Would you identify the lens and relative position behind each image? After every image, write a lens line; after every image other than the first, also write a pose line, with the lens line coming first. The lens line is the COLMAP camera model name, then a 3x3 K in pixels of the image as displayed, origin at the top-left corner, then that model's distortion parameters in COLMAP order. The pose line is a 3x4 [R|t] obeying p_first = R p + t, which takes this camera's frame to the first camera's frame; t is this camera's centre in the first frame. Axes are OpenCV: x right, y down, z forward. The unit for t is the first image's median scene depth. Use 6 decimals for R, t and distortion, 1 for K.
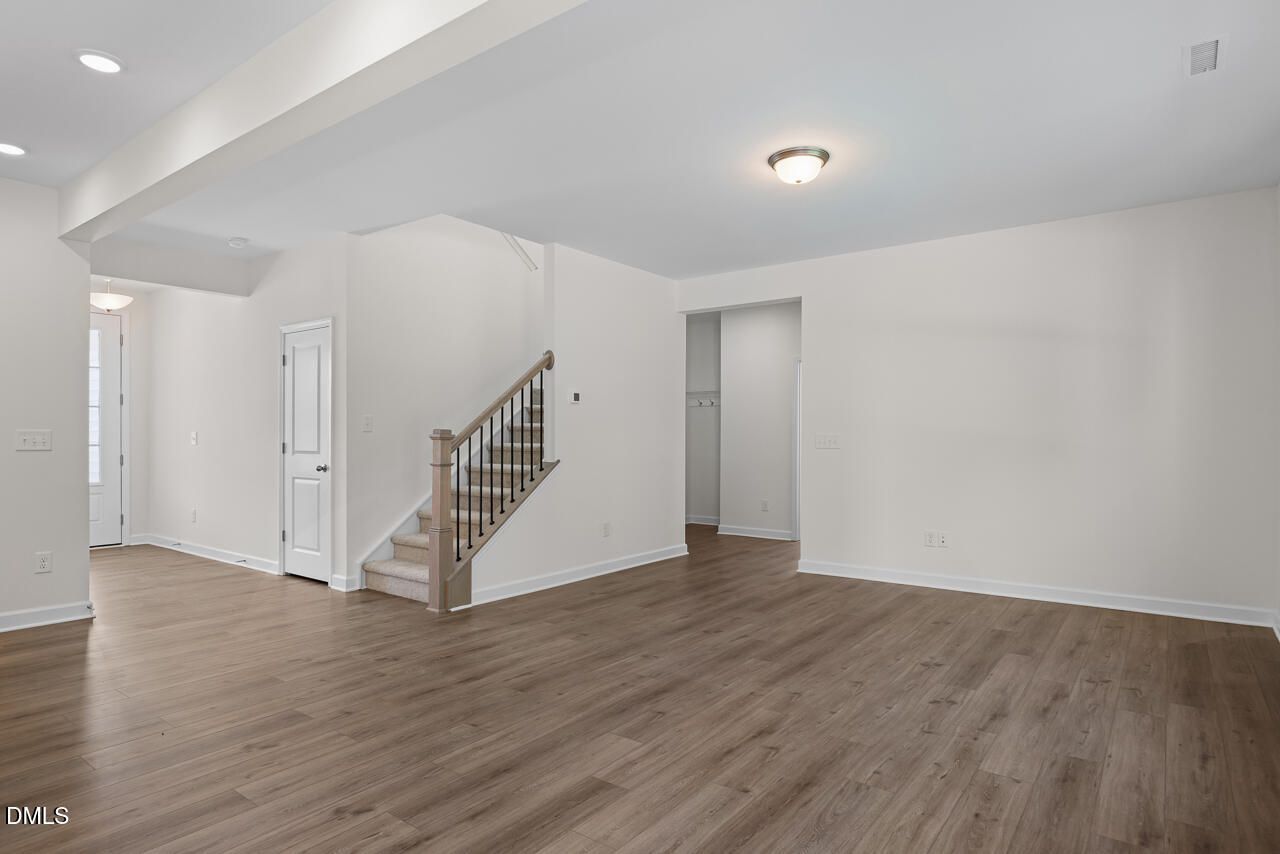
lens RADIAL K [[706.4, 0, 636.5], [0, 706.4, 433.0], [0, 0, 1]] dist [0.004640, 0.000469]
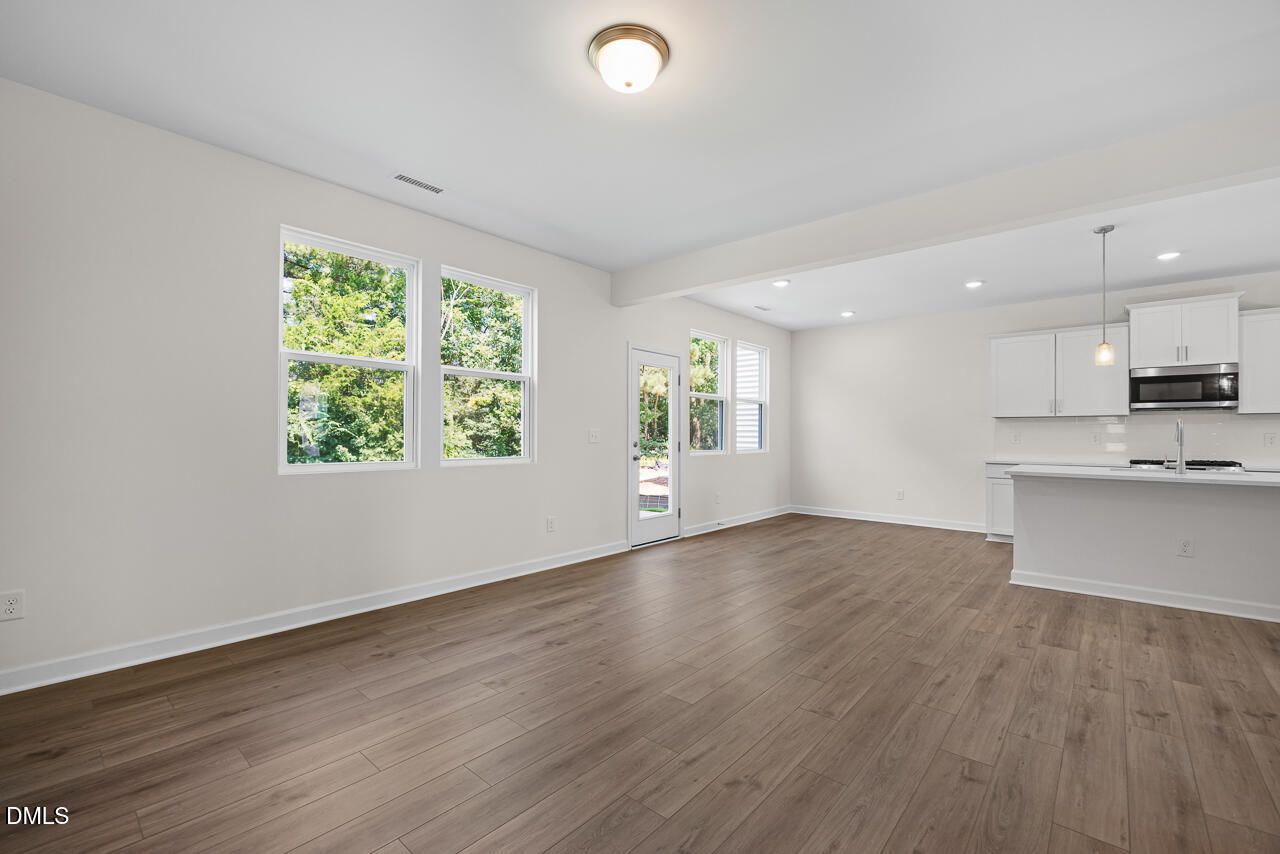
lens RADIAL K [[568.9, 0, 645.8], [0, 568.9, 433.4], [0, 0, 1]] dist [-0.001741, -0.000028]
pose [[-0.998748, -0.004315, 0.049838, 0.235815], [-0.004791, 0.999944, -0.009450, 0.017725], [-0.049794, -0.009677, -0.998713, 2.100059]]
